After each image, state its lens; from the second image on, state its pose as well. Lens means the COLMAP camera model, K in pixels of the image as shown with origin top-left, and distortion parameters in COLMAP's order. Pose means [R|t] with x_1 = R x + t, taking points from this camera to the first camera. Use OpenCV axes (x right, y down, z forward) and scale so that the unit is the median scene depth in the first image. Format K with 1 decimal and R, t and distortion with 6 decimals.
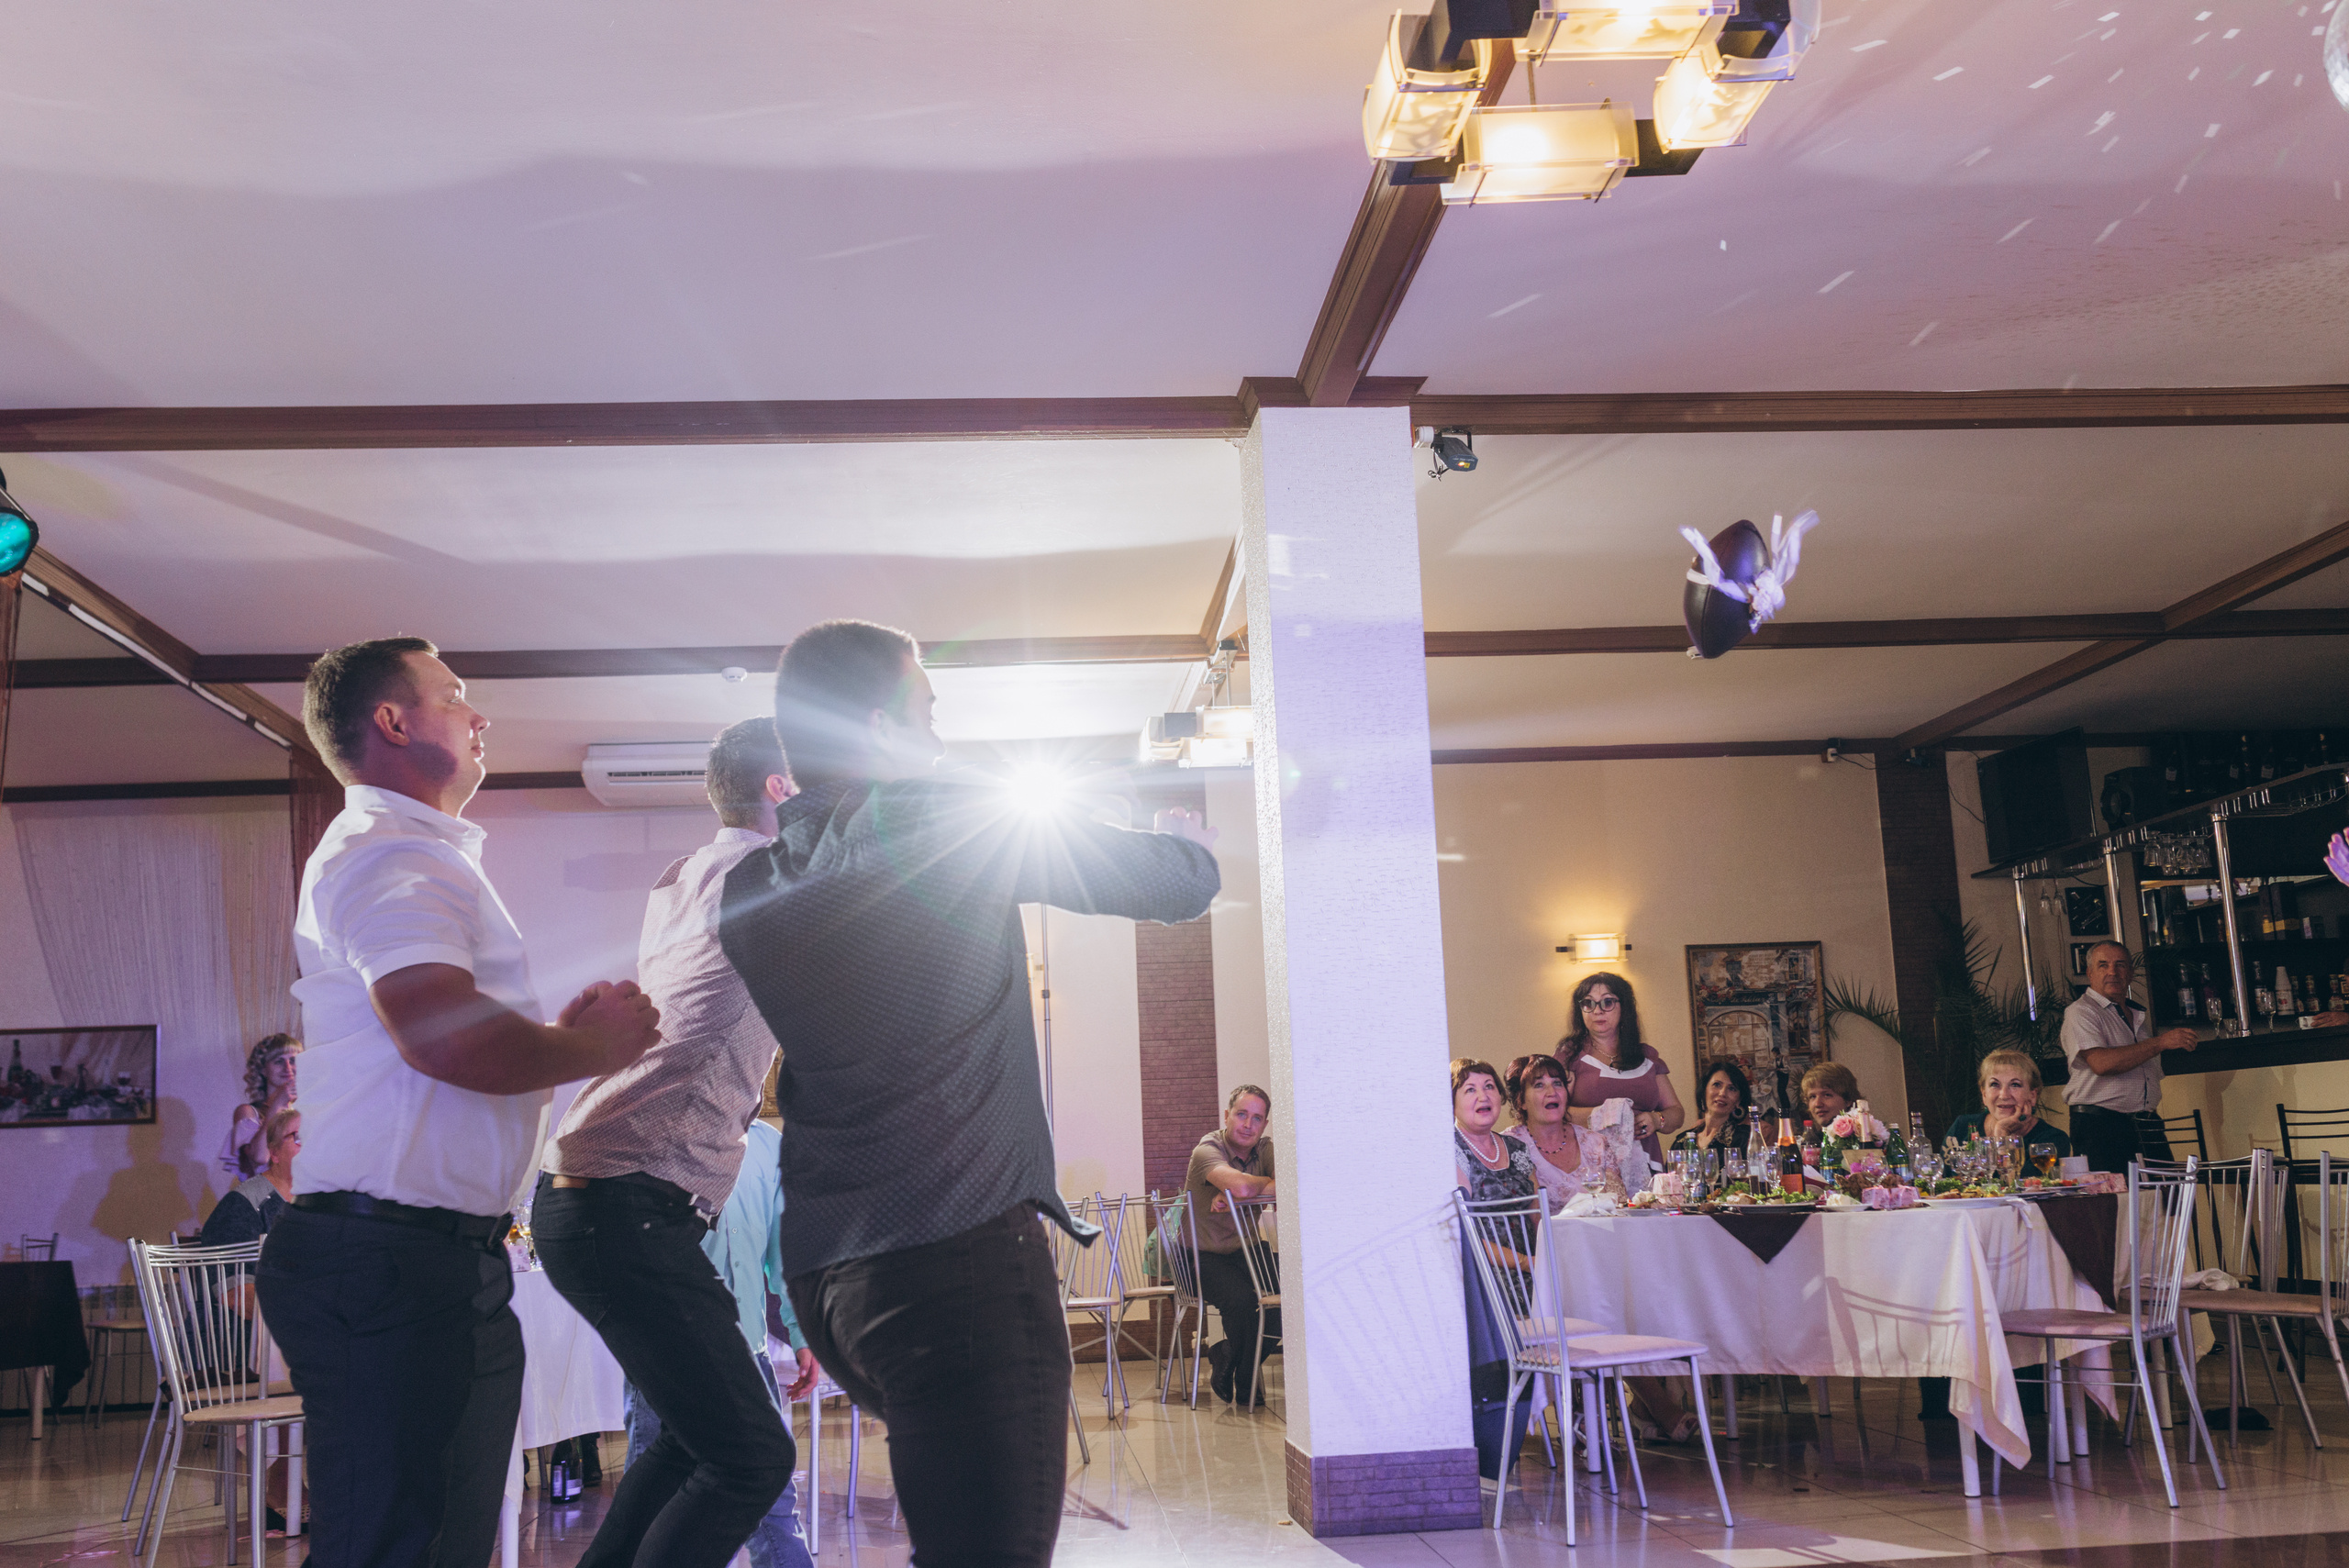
lens RADIAL K [[2210.4, 0, 1172.2], [0, 2210.4, 792.4], [0, 0, 1]] dist [-0.001058, 0.000000]
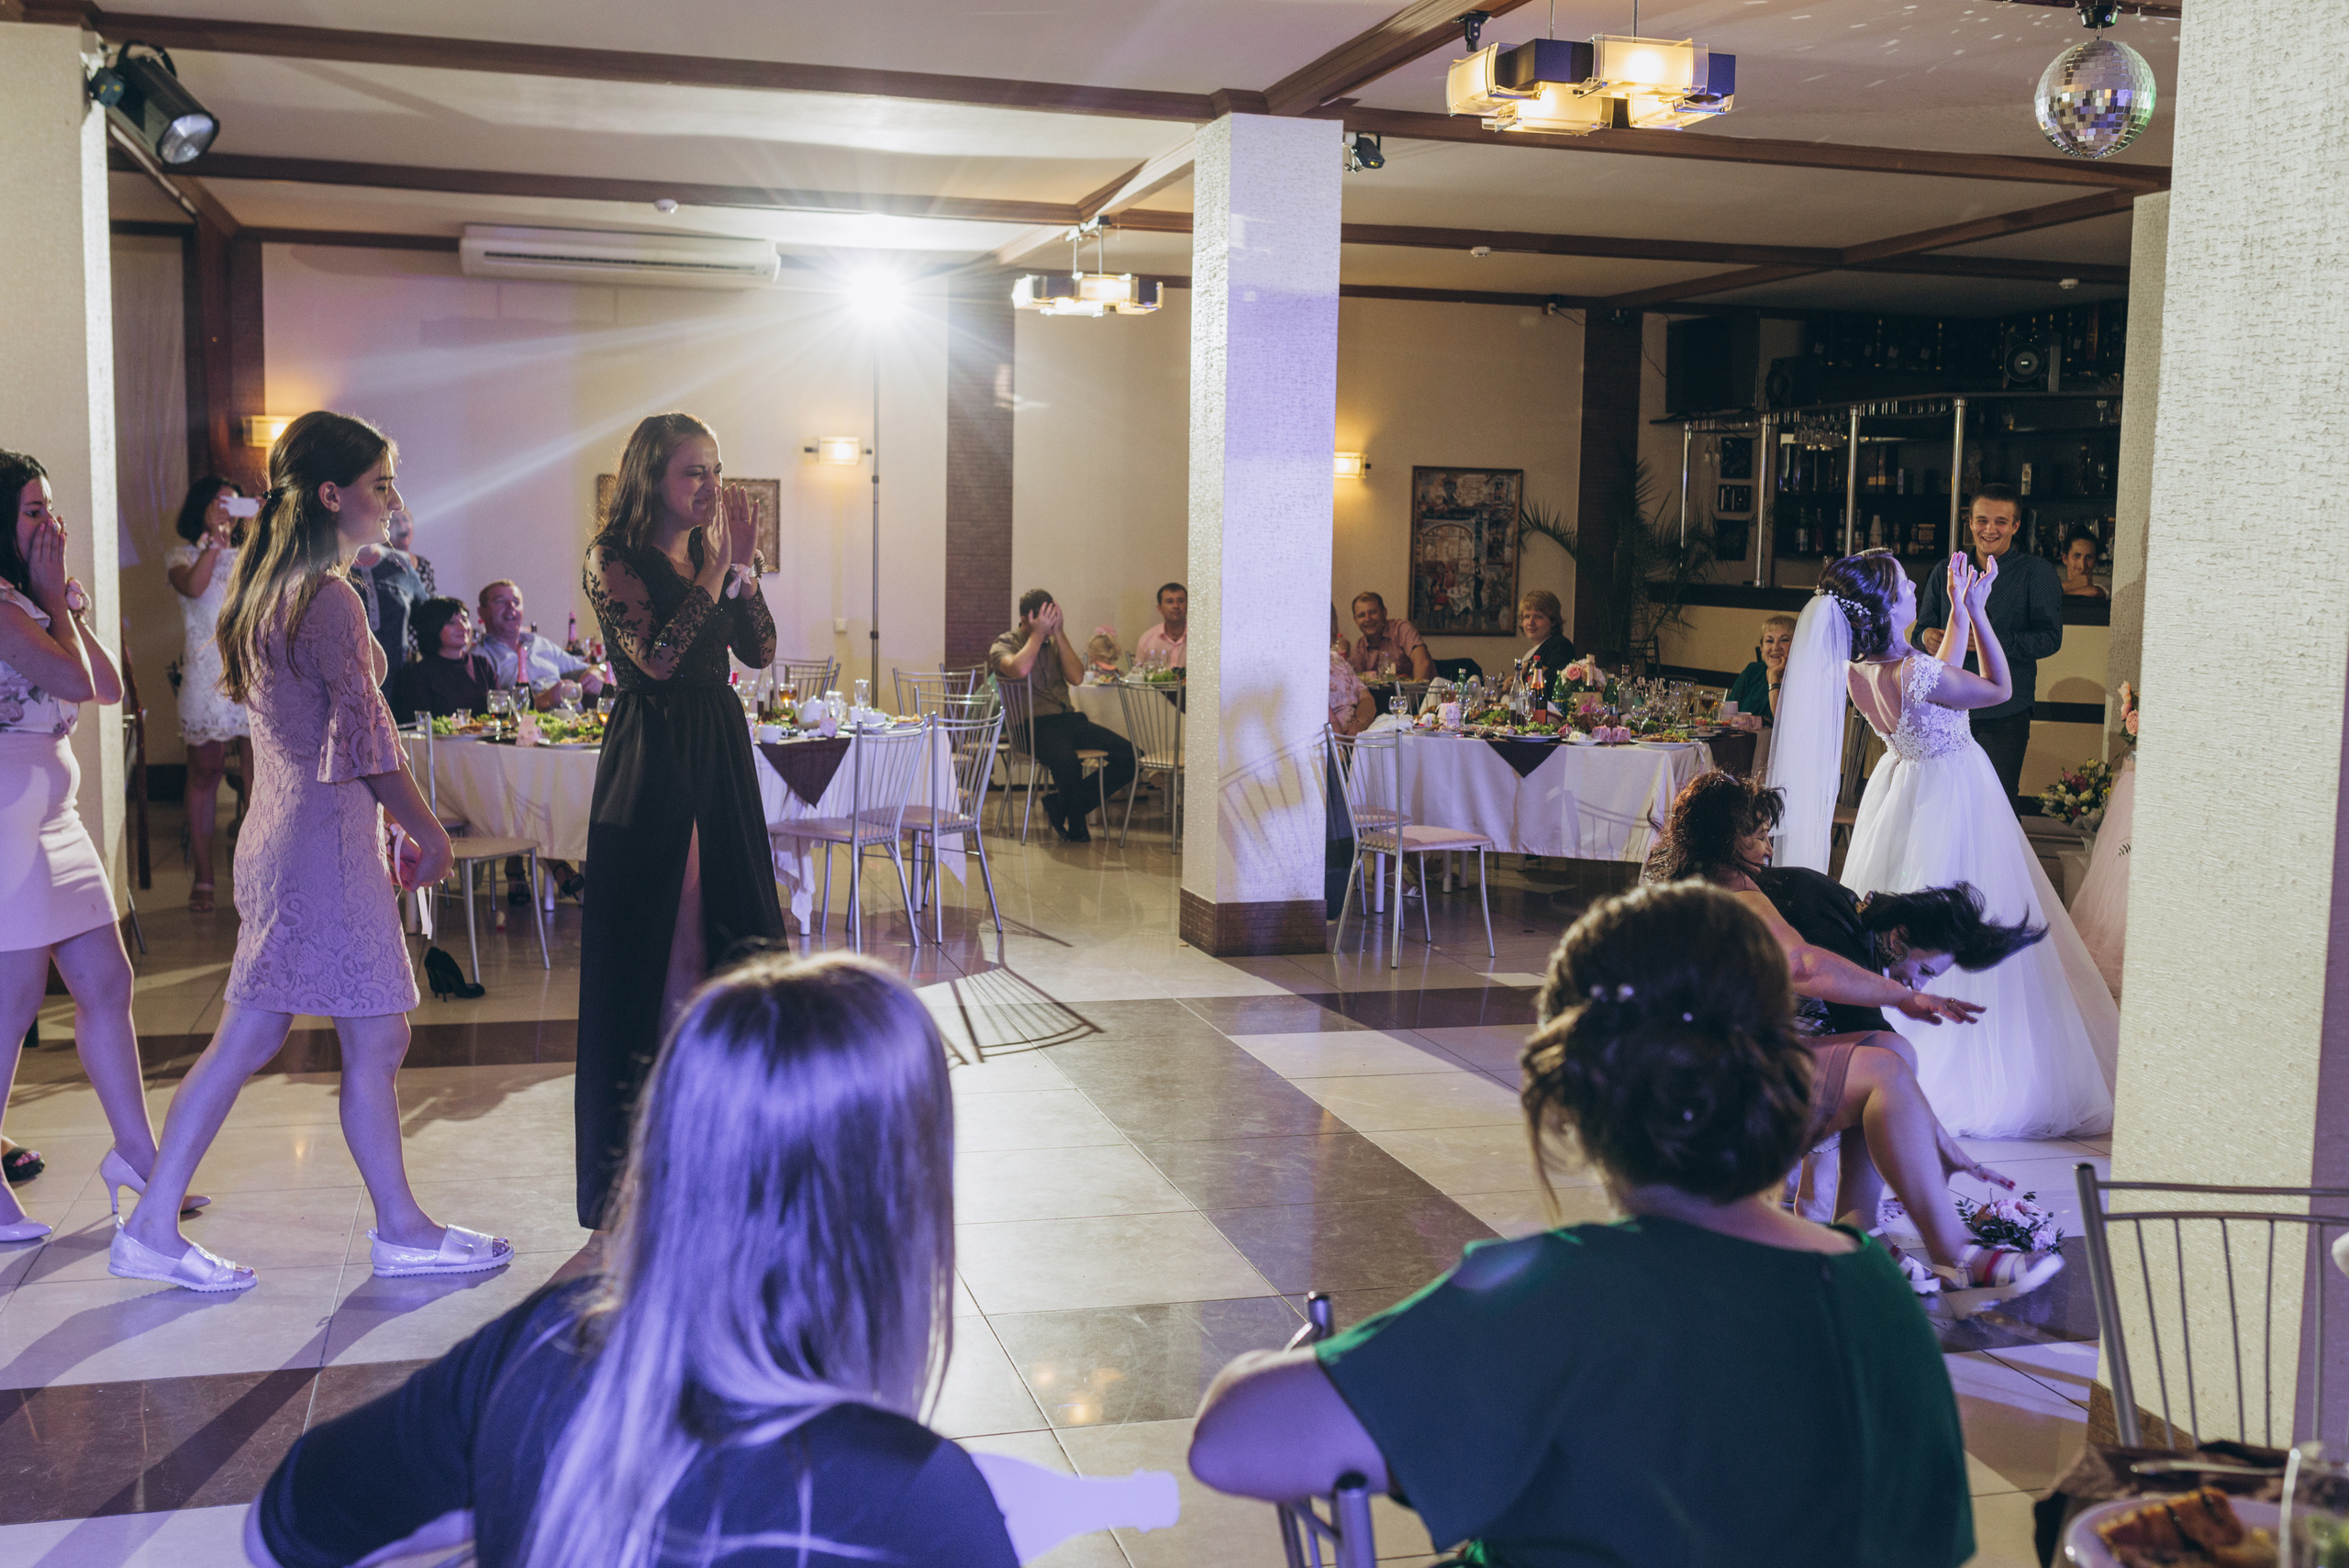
lens RADIAL K [[2345.1, 0, 1209.2], [0, 2345.1, 794.3], [0, 0, 1]] dist [0.000865, 0.000000]
pose [[0.977114, 0.037542, 0.209379, -0.201949], [-0.093057, 0.960558, 0.262046, -0.126151], [-0.191283, -0.275533, 0.942068, -0.313598]]
